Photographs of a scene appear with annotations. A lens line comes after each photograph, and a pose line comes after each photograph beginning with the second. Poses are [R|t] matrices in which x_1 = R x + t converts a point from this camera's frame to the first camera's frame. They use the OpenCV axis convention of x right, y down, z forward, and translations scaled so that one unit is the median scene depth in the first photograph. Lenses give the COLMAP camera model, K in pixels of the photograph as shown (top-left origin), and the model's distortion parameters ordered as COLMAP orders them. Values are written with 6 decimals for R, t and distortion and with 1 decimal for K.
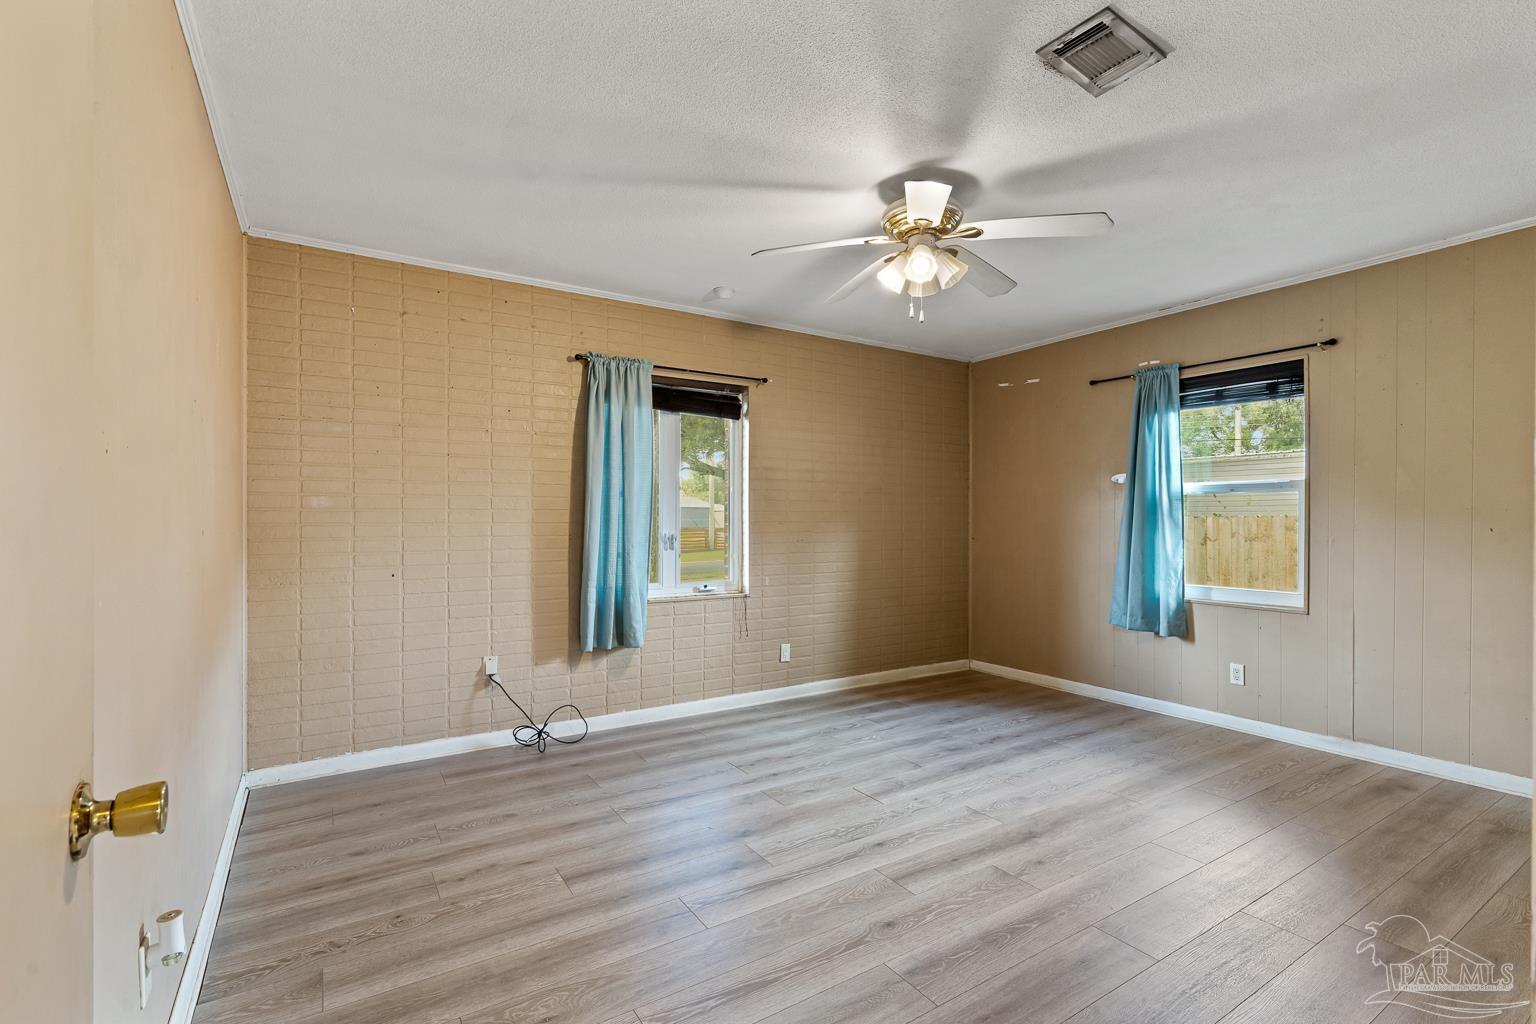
lens RADIAL K [[700.3, 0, 768.9], [0, 700.3, 512.8], [0, 0, 1]] dist [-0.006733, 0.003990]
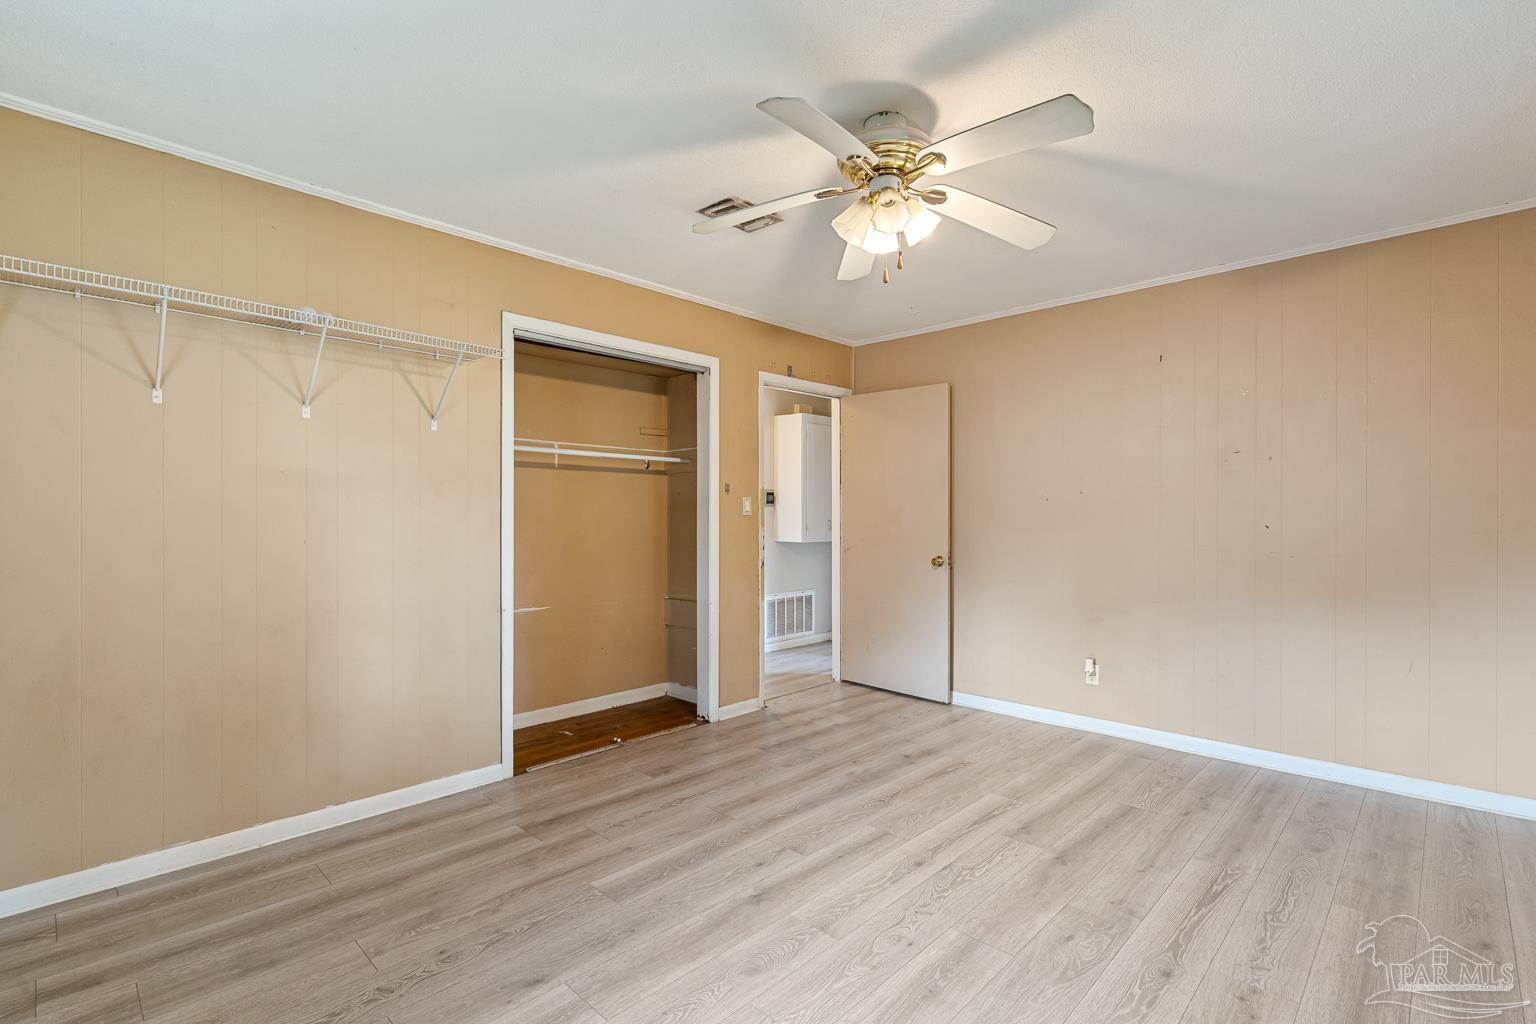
lens RADIAL K [[700.3, 0, 767.2], [0, 700.3, 513.8], [0, 0, 1]] dist [-0.006733, 0.003990]
pose [[-0.974566, -0.003328, -0.224077, 0.592457], [-0.001078, 0.999948, -0.010162, 0.011274], [0.224099, -0.009662, -0.974519, 1.948424]]
